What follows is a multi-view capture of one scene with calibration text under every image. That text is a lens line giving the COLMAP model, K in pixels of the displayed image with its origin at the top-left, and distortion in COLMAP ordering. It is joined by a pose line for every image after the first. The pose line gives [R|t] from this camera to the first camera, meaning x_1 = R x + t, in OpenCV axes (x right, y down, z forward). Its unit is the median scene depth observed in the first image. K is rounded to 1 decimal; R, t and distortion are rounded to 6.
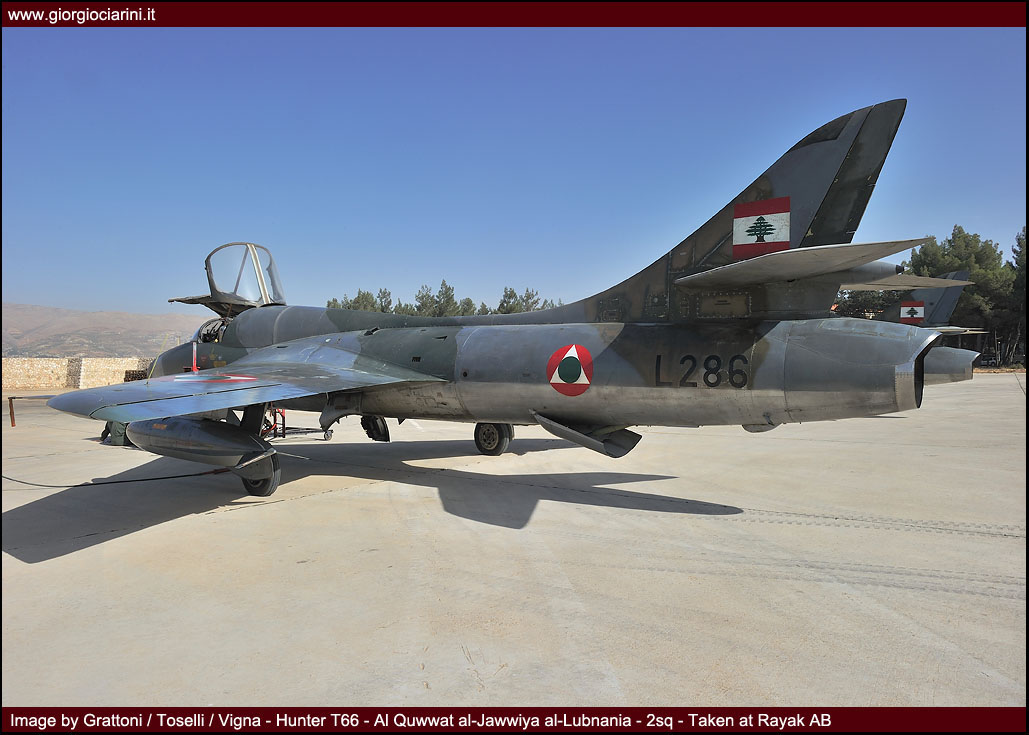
lens RADIAL K [[694.8, 0, 514.5], [0, 694.8, 367.5], [0, 0, 1]] dist [-0.051034, -0.002010]
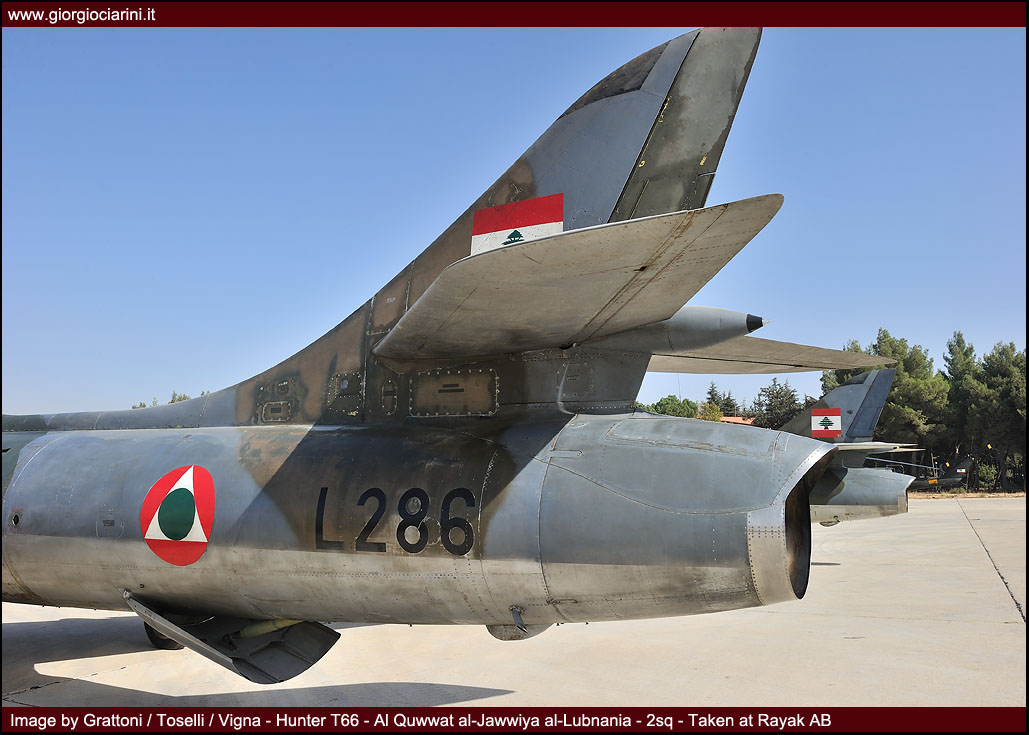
lens RADIAL K [[836.5, 0, 514.5], [0, 836.5, 367.5], [0, 0, 1]] dist [-0.011410, -0.007193]
pose [[0.987868, 0.022251, 0.153692, 0.232732], [0.000633, 0.989096, -0.147271, -0.013368], [-0.155293, 0.145582, 0.977082, 0.333938]]
